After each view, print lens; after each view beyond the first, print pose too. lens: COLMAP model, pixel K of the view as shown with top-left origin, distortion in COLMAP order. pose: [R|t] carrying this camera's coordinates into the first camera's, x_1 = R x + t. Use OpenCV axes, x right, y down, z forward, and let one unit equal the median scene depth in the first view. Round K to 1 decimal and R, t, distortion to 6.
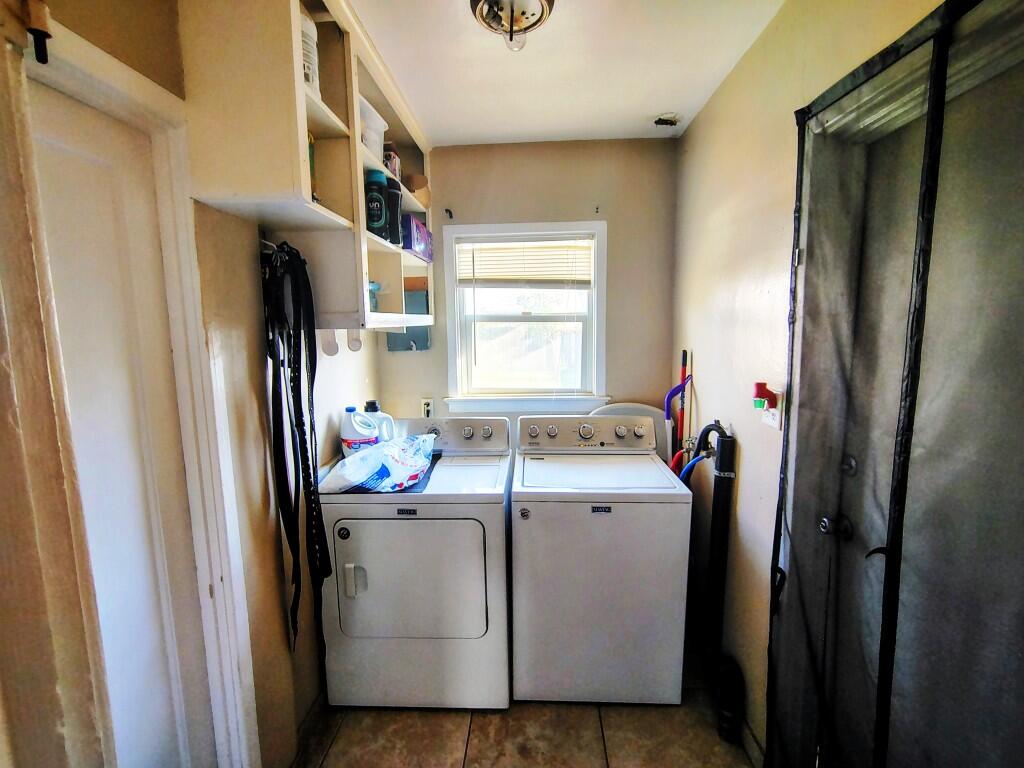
lens RADIAL K [[478.5, 0, 513.0], [0, 478.5, 381.3], [0, 0, 1]] dist [-0.002036, -0.000057]
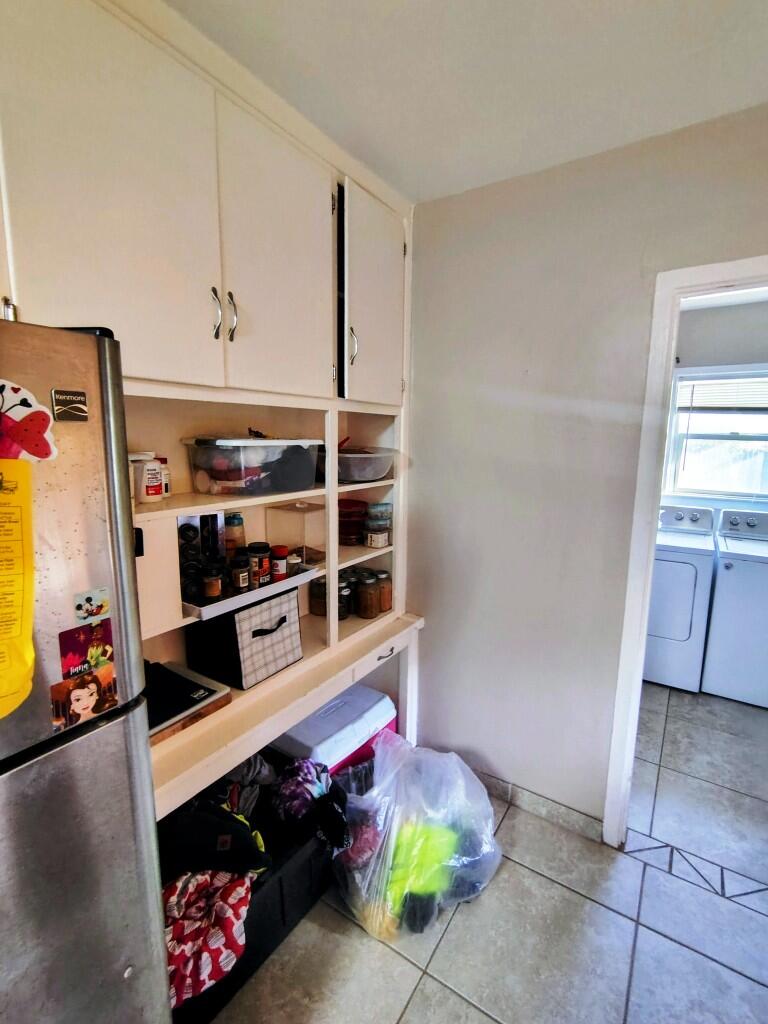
lens RADIAL K [[478.5, 0, 384.2], [0, 478.5, 508.1], [0, 0, 1]] dist [-0.002036, -0.000057]
pose [[0.859376, 0.098478, -0.501772, -0.138191], [-0.086701, 0.995134, 0.046815, 0.094448], [0.503941, 0.003272, 0.863732, -0.692050]]
